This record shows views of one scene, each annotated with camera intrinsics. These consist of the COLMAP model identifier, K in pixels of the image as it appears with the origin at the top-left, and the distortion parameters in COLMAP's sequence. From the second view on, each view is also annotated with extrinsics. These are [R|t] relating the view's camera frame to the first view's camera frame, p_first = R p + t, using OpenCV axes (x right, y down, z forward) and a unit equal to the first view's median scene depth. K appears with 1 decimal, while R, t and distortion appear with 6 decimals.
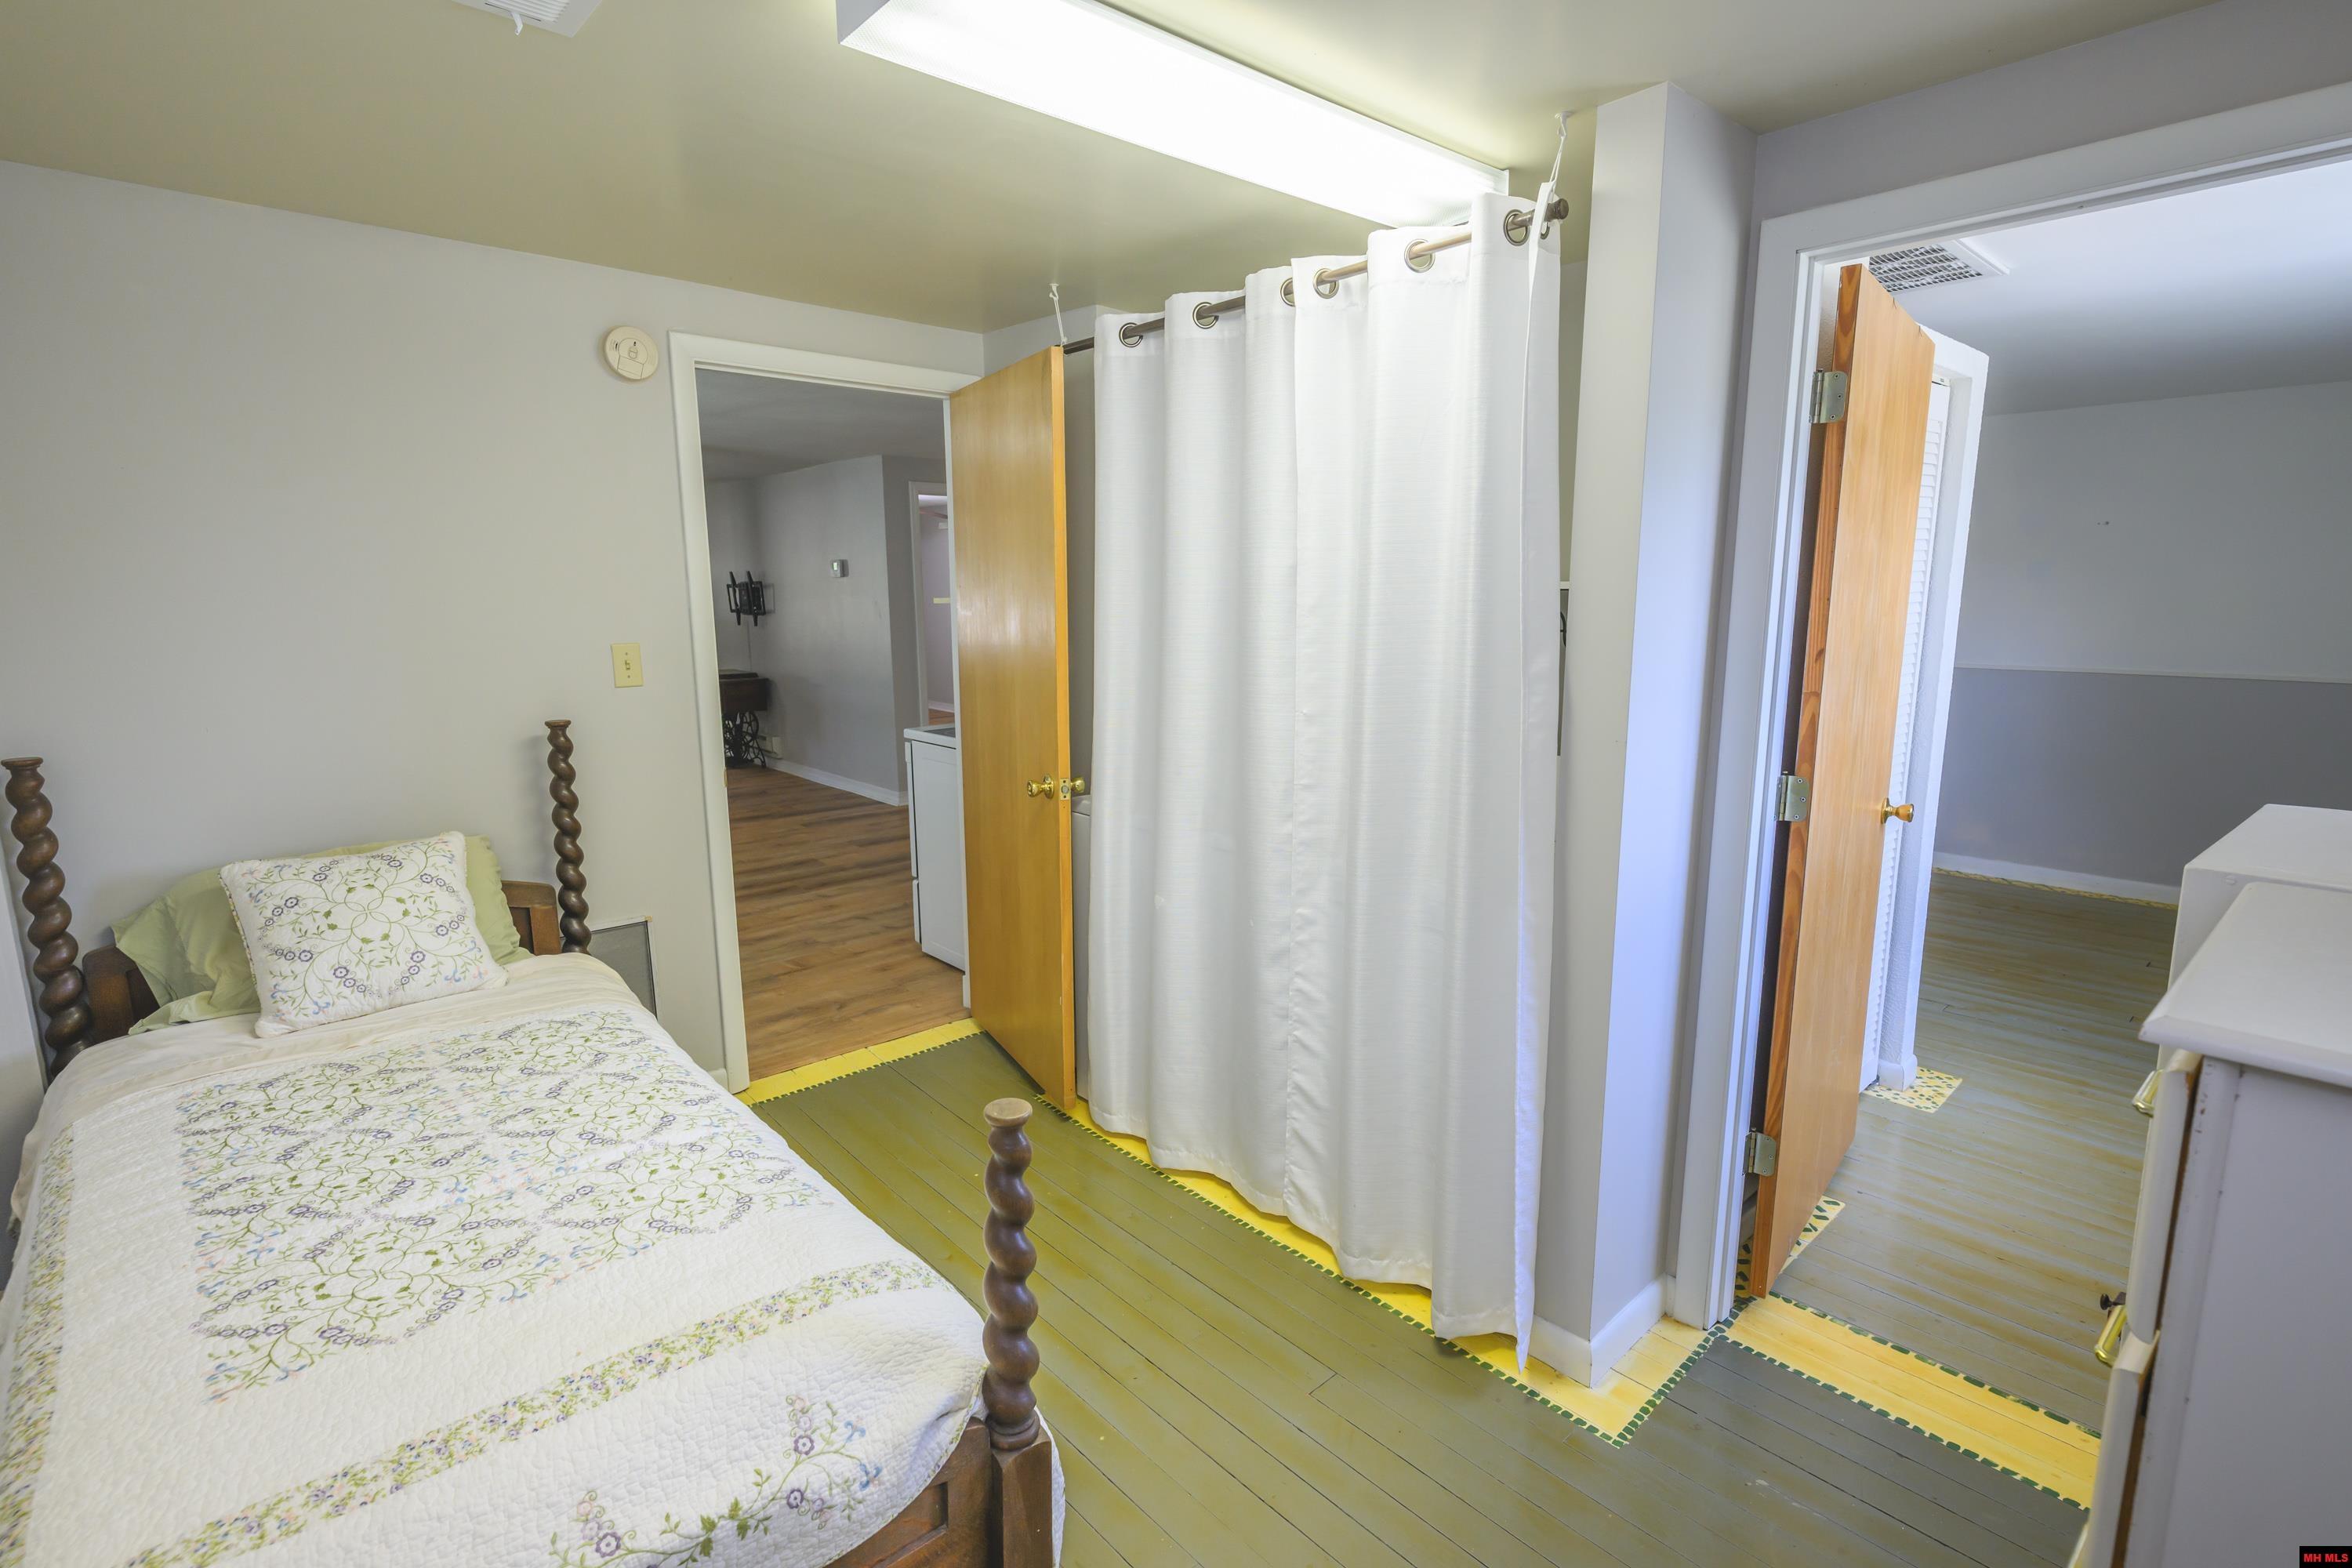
lens RADIAL K [[1121.9, 0, 1176.0], [0, 1121.9, 784.0], [0, 0, 1]] dist [-0.002346, -0.000150]
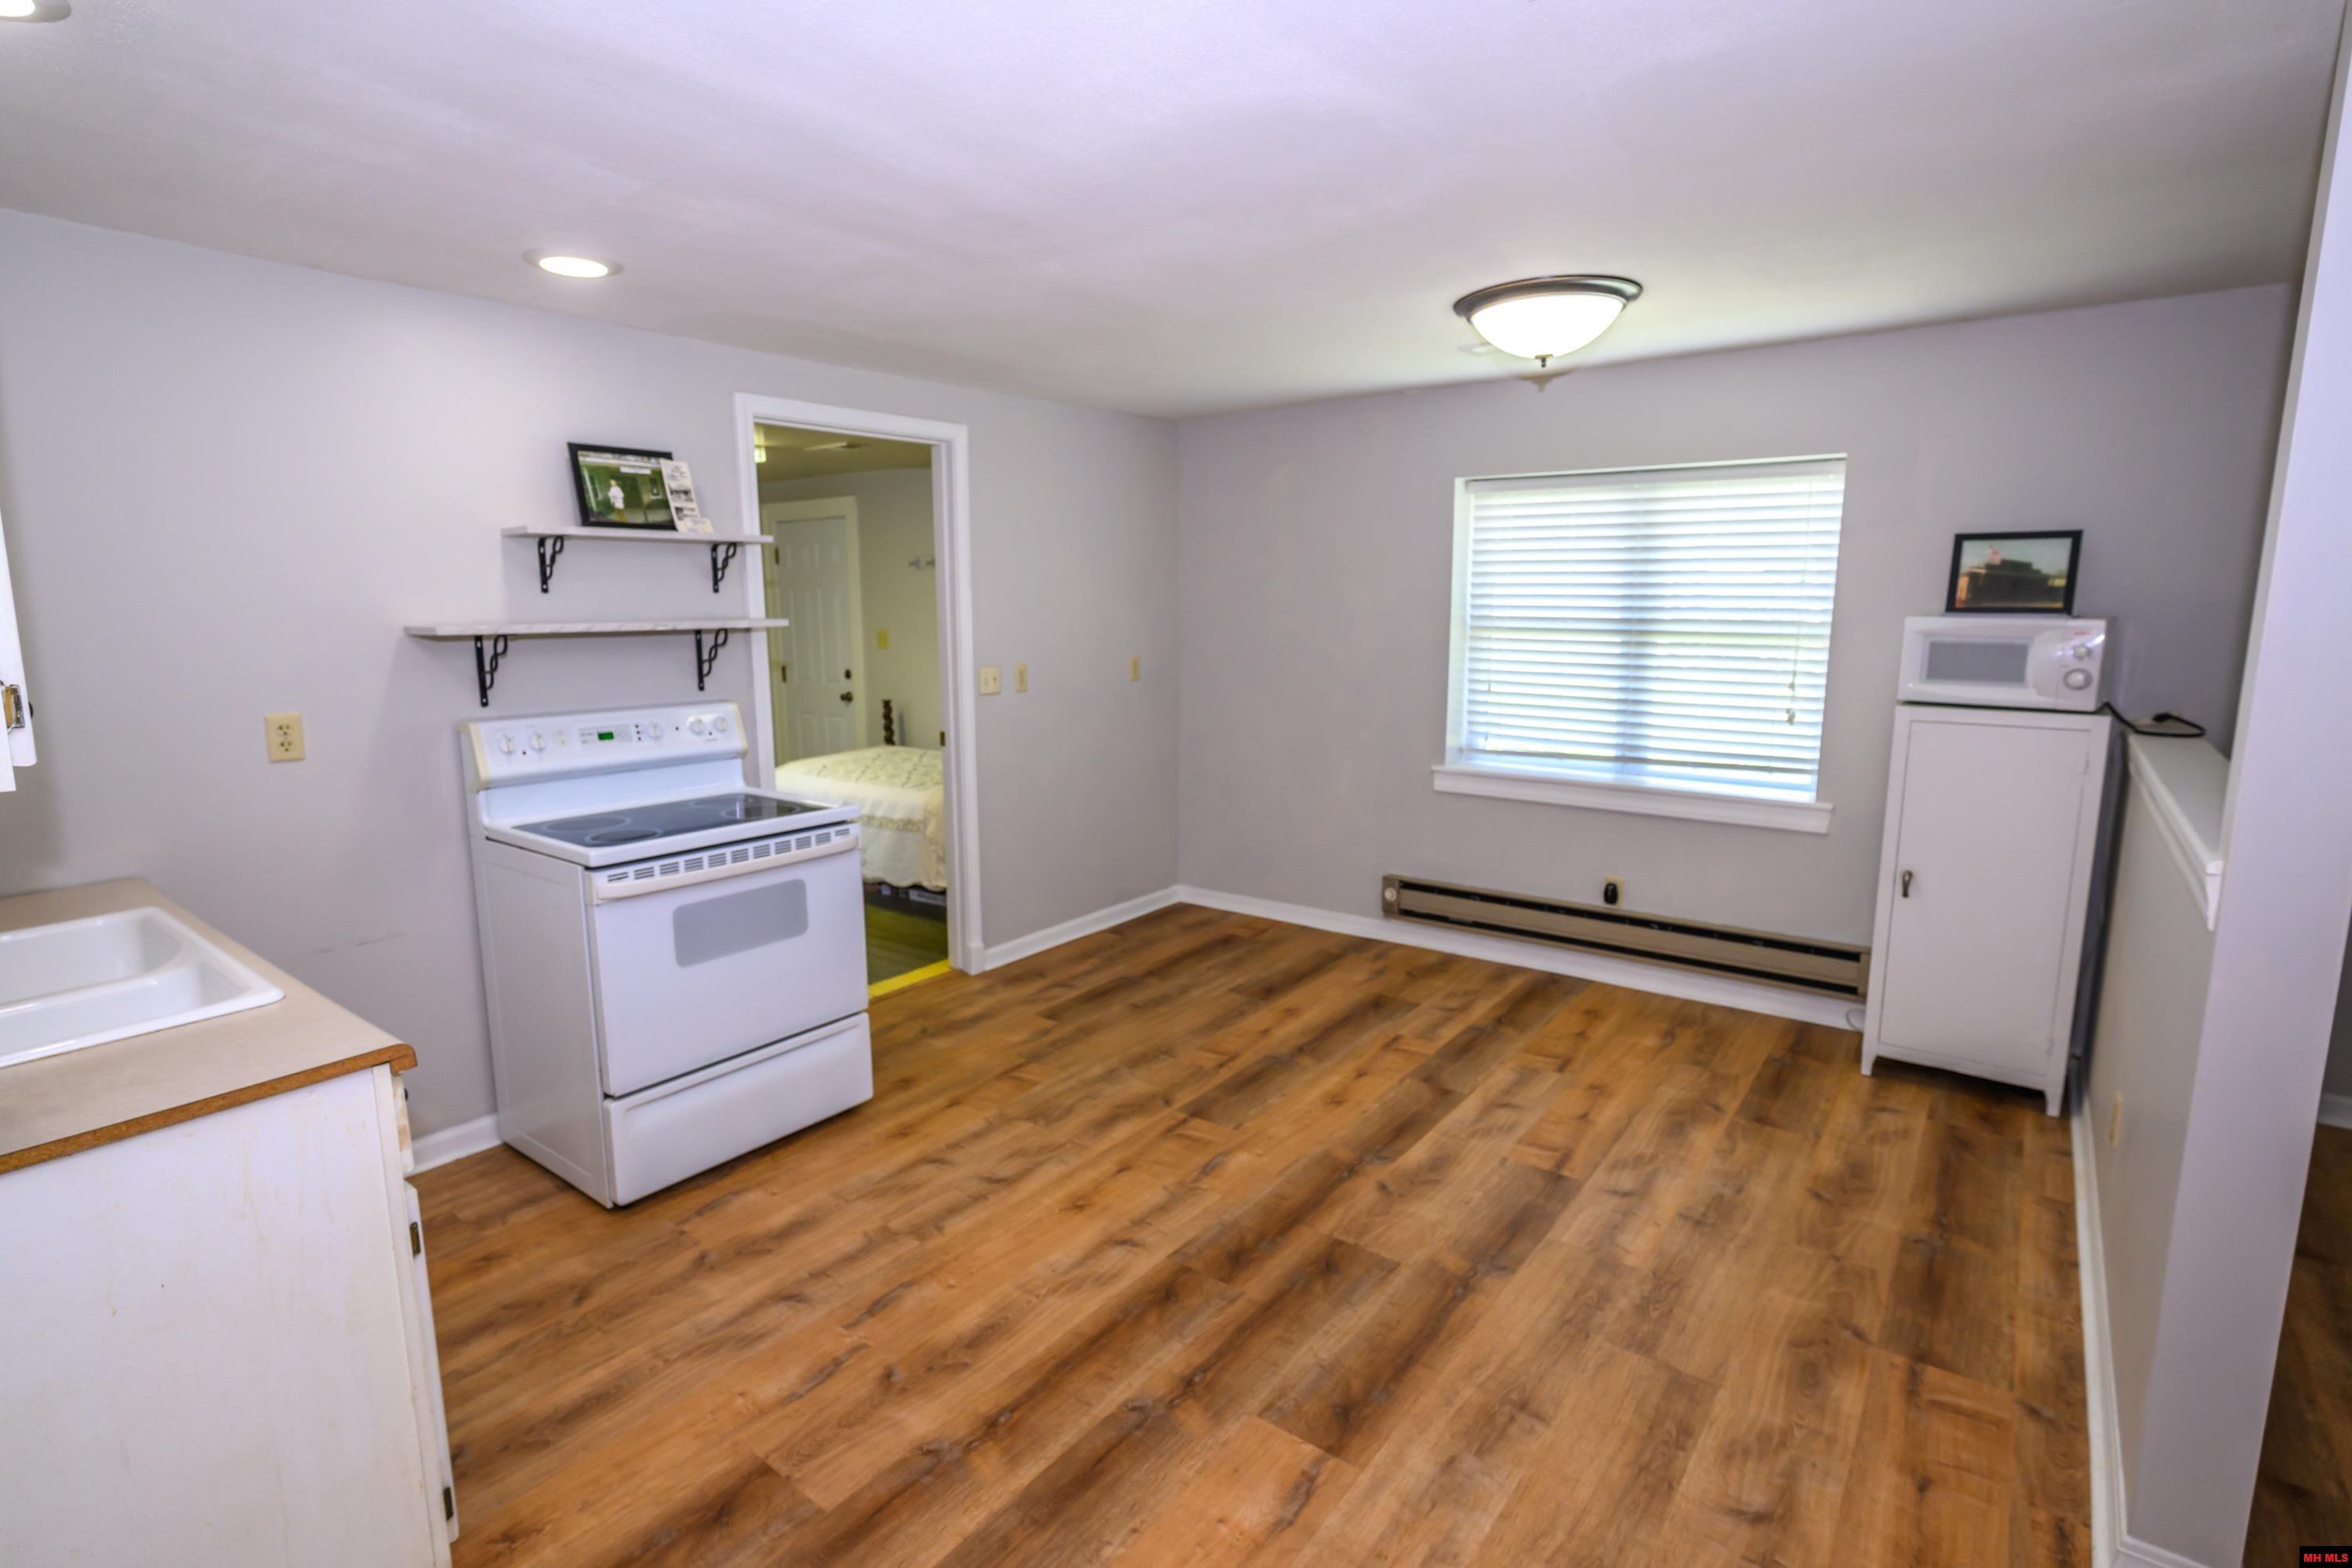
lens RADIAL K [[1116.6, 0, 1159.3], [0, 1116.6, 792.3], [0, 0, 1]] dist [0.004199, 0.001252]
pose [[-0.984499, 0.039713, -0.170833, -0.596807], [-0.022289, 0.937800, 0.346460, -0.590371], [0.173966, 0.344897, -0.922378, 3.245322]]
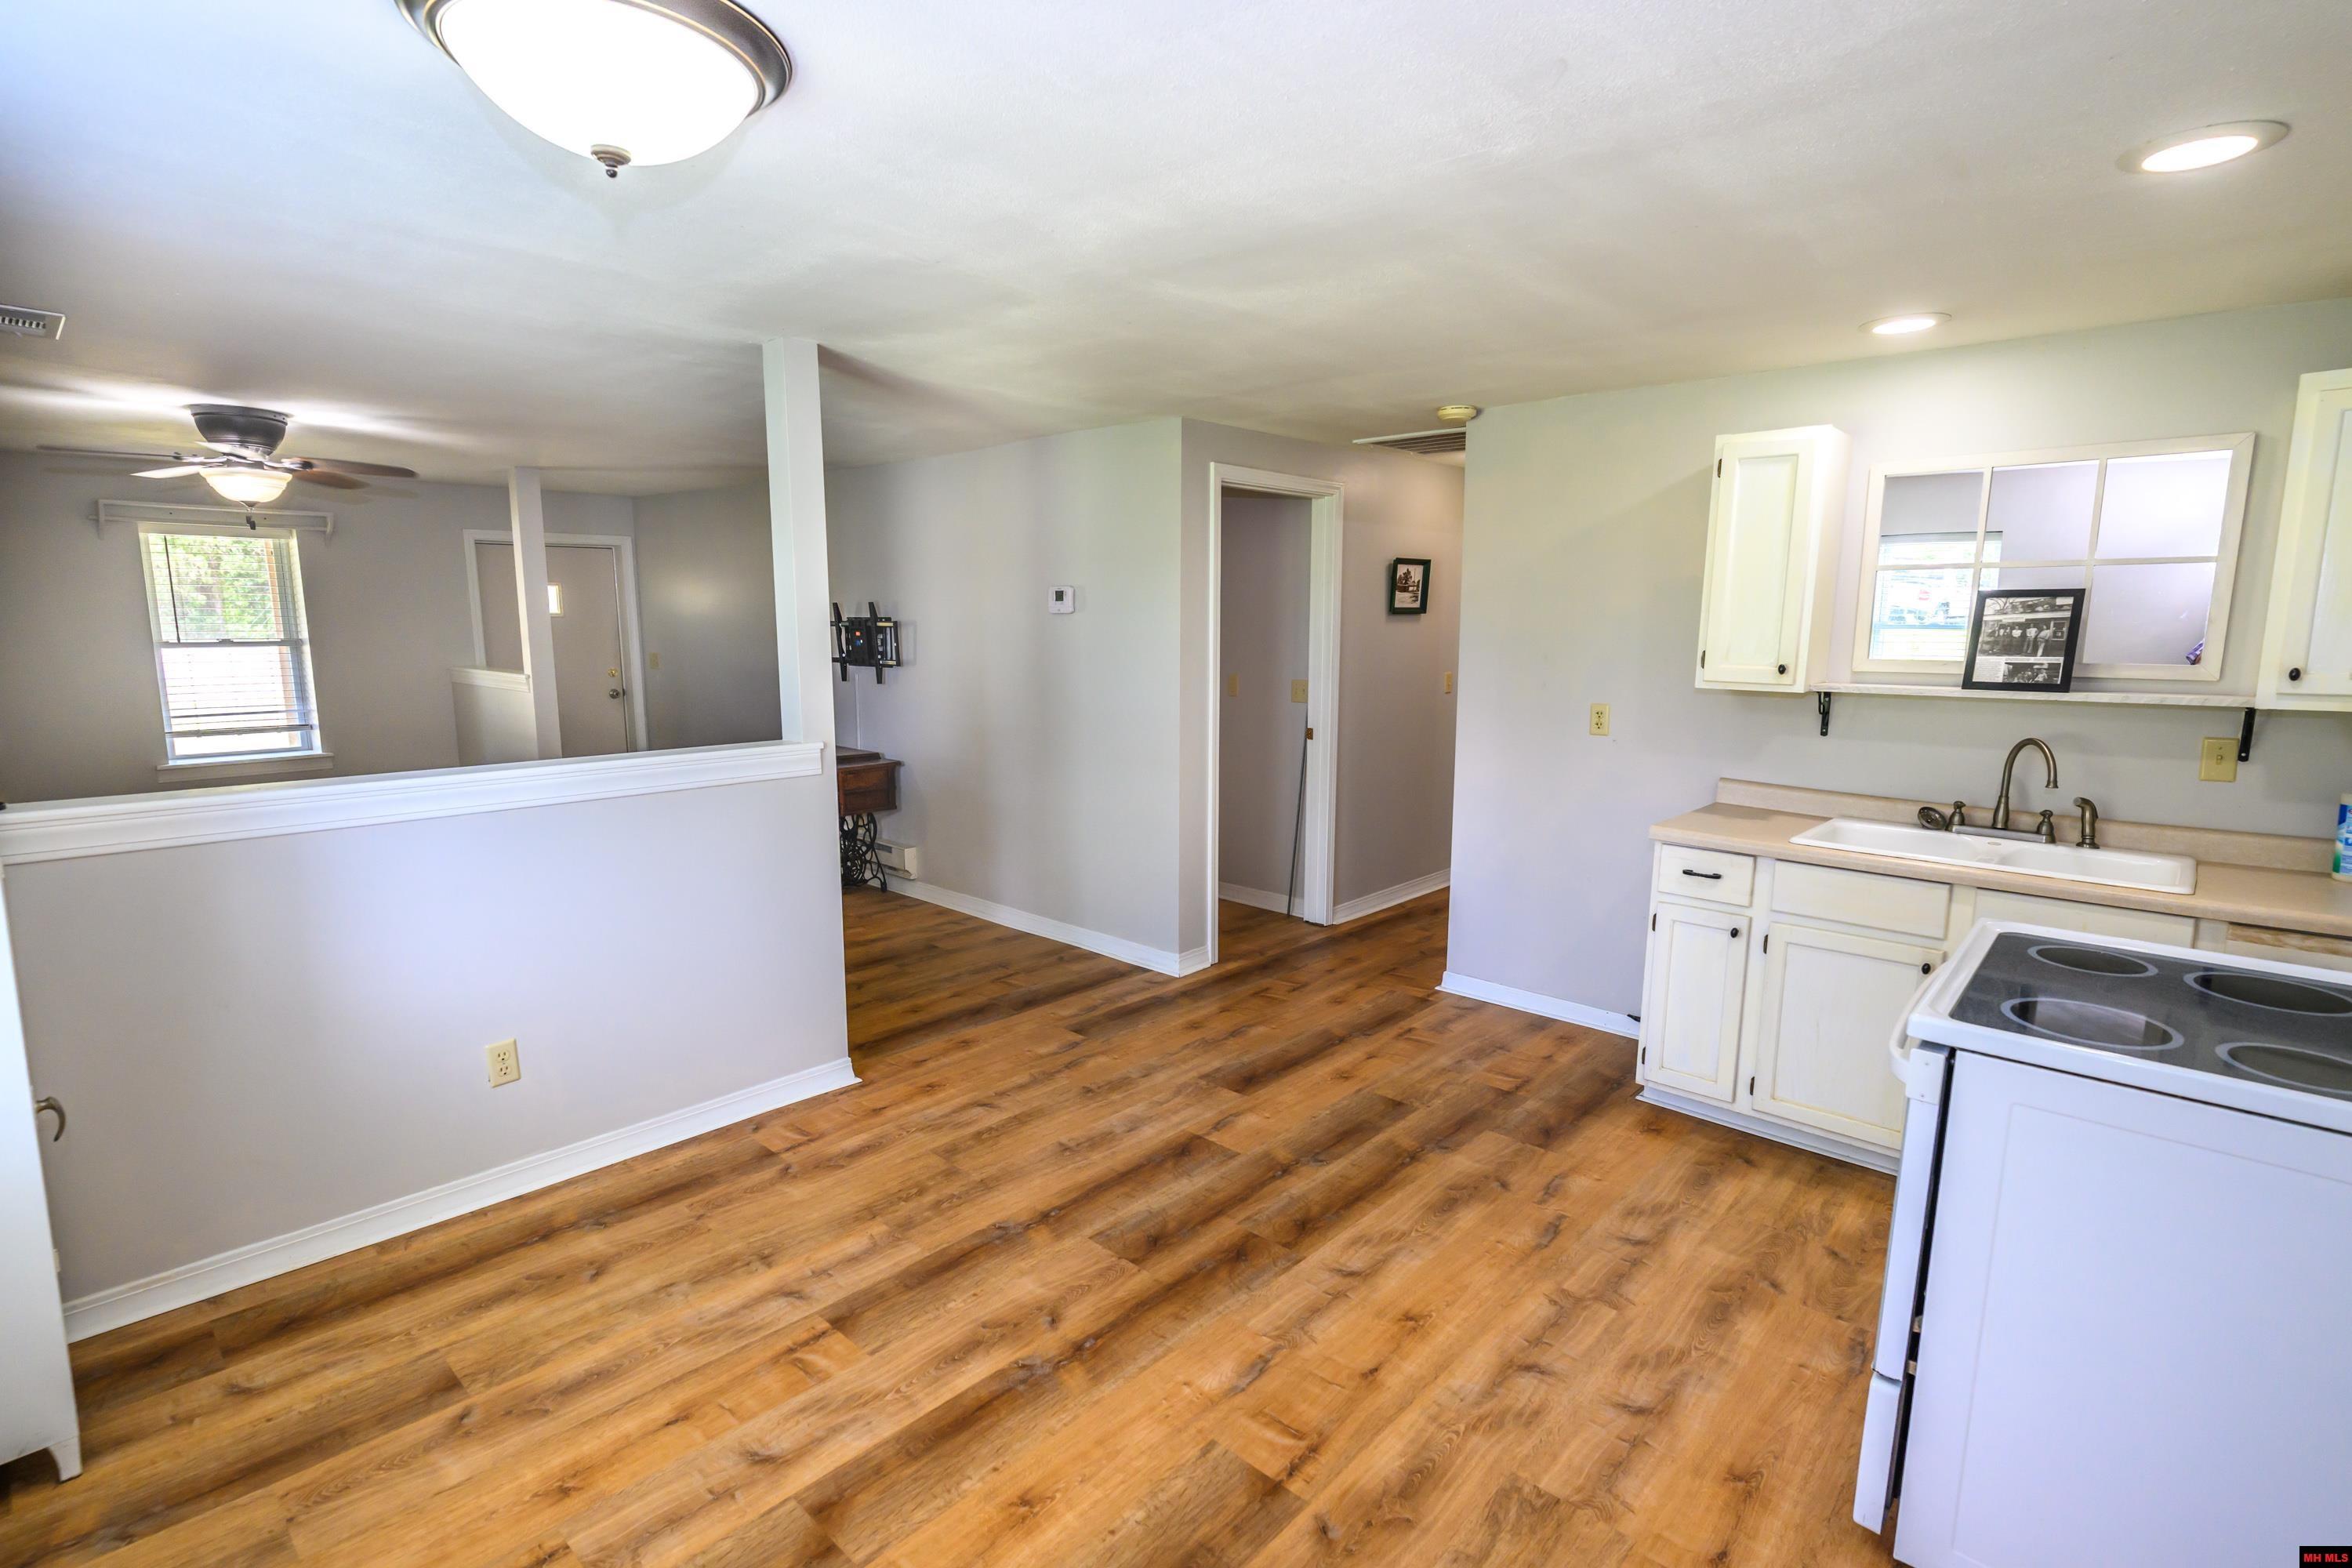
lens RADIAL K [[1116.6, 0, 1159.3], [0, 1116.6, 792.3], [0, 0, 1]] dist [0.004199, 0.001252]
pose [[0.995862, -0.002096, 0.090857, -1.031918], [0.004284, 0.999705, -0.023894, -0.226514], [-0.090780, 0.024184, 0.995577, 1.227782]]
